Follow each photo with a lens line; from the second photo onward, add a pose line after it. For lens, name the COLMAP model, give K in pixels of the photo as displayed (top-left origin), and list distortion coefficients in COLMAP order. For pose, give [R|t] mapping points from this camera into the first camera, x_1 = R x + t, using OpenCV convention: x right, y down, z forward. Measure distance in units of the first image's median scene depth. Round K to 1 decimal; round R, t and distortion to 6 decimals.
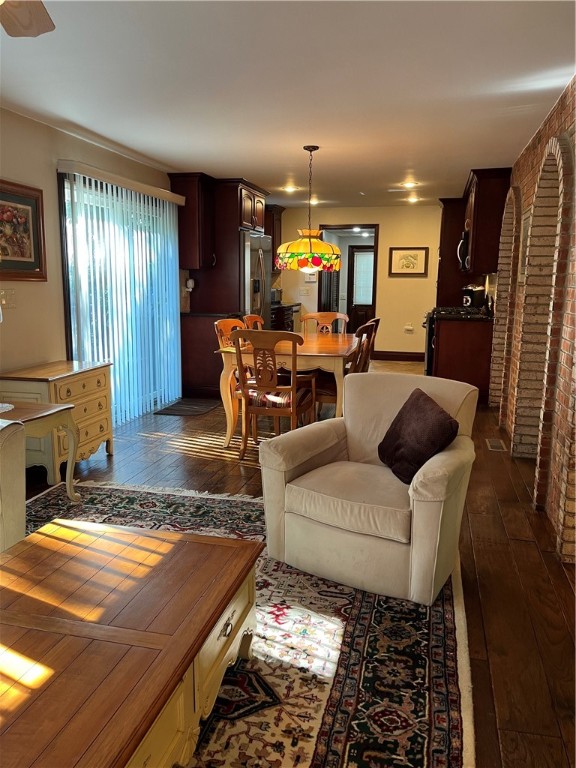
lens RADIAL K [[580.7, 0, 287.3], [0, 580.7, 377.5], [0, 0, 1]] dist [0.054423, -0.054567]
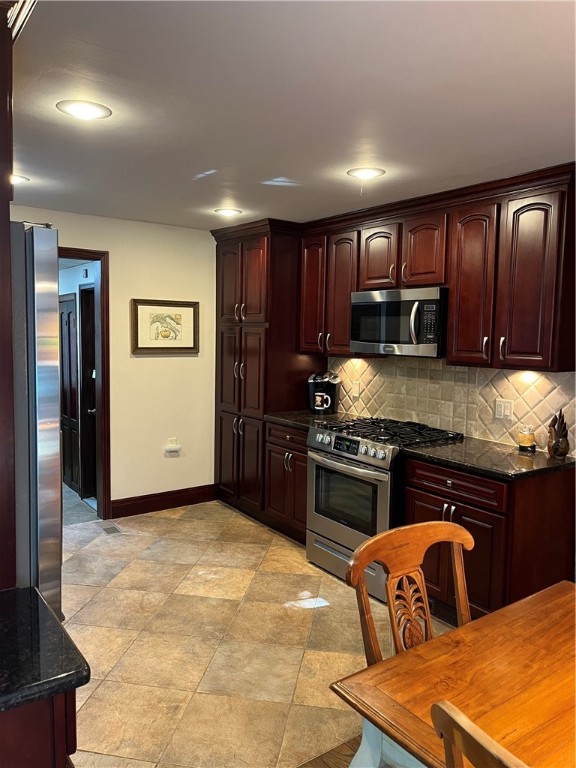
lens RADIAL K [[580.7, 0, 289.6], [0, 580.7, 378.7], [0, 0, 1]] dist [0.054423, -0.054567]
pose [[0.645912, -0.060085, 0.761044, -0.246187], [0.112987, 0.993443, -0.017461, -0.241301], [-0.755005, 0.097267, 0.648465, 1.067991]]
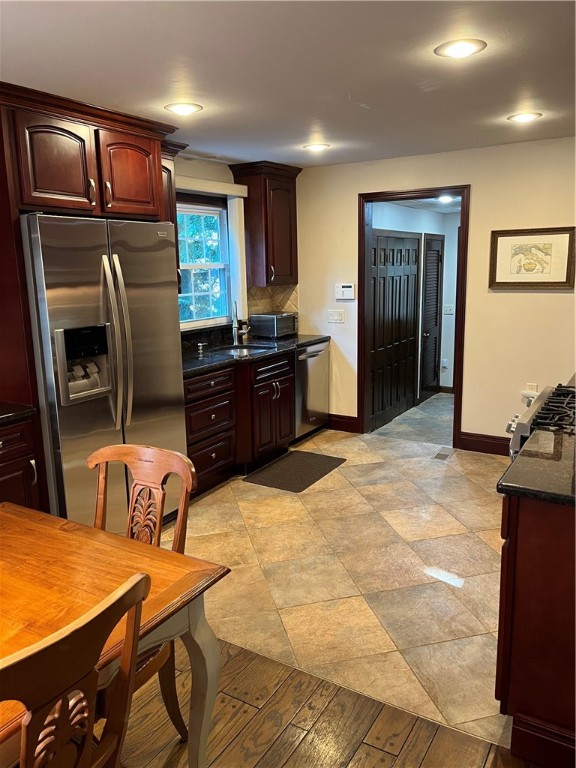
lens RADIAL K [[580.7, 0, 291.9], [0, 580.7, 374.7], [0, 0, 1]] dist [0.054423, -0.054567]
pose [[0.955295, 0.027409, -0.294380, 0.307051], [-0.020664, 0.999448, 0.025999, -0.208753], [0.294931, -0.018754, 0.955335, 0.894961]]
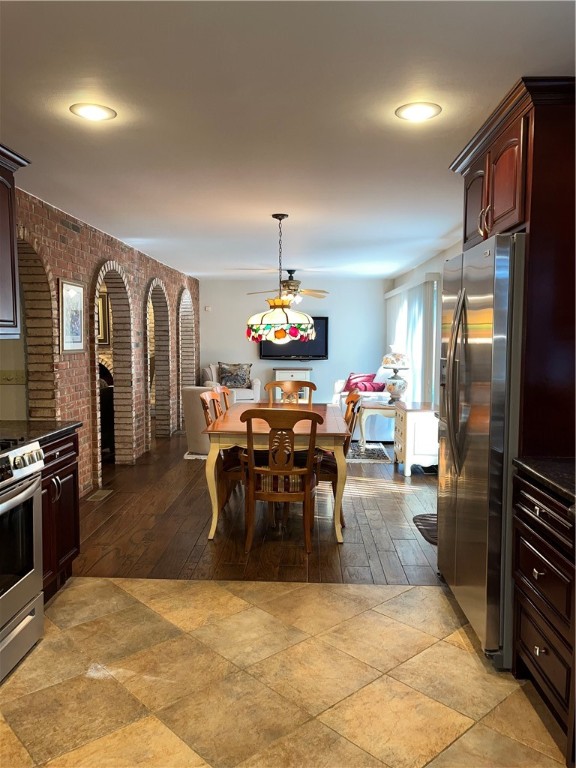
lens RADIAL K [[580.7, 0, 294.1], [0, 580.7, 385.1], [0, 0, 1]] dist [0.054423, -0.054567]
pose [[-0.976290, -0.001860, -0.216459, 0.229256], [-0.055156, 0.969095, 0.240443, -0.355095], [0.209322, 0.246681, -0.946220, 1.984750]]
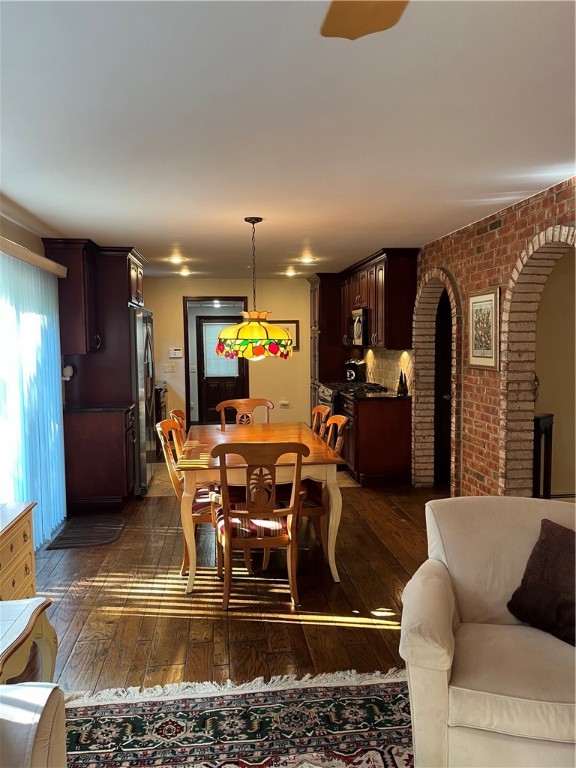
lens RADIAL K [[580.7, 0, 285.1], [0, 580.7, 384.8], [0, 0, 1]] dist [0.054423, -0.054567]
pose [[0.936943, -0.046814, 0.346332, -0.227880], [0.078209, 0.993941, -0.077228, -0.077366], [-0.340618, 0.099445, 0.934928, 0.196724]]
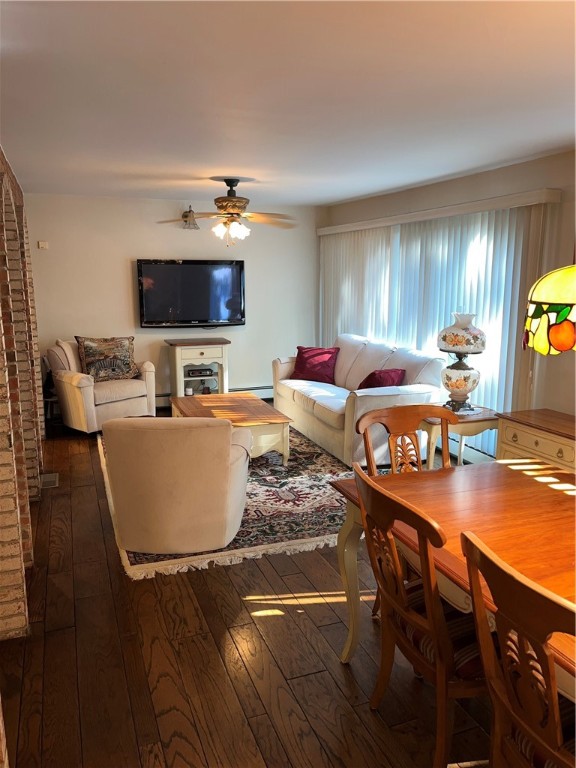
lens RADIAL K [[580.7, 0, 294.3], [0, 580.7, 384.4], [0, 0, 1]] dist [0.054423, -0.054567]
pose [[-0.816026, 0.091153, -0.570782, 0.384186], [-0.107849, 0.946135, 0.305283, -0.254177], [0.567865, 0.310677, -0.762240, 1.187854]]
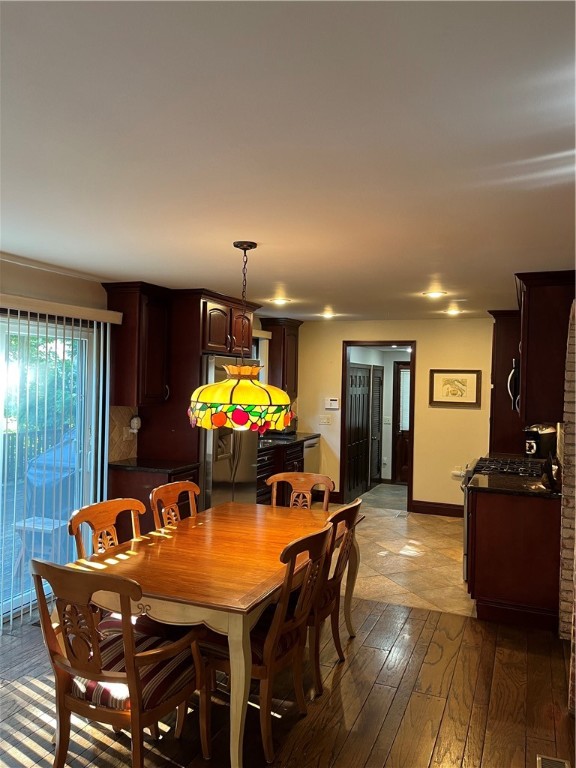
lens RADIAL K [[580.7, 0, 286.1], [0, 580.7, 386.4], [0, 0, 1]] dist [0.054423, -0.054567]
pose [[0.989283, 0.013623, -0.145376, 0.184189], [-0.036216, 0.987419, -0.153920, -0.135871], [0.141450, 0.157535, 0.977330, 0.390207]]
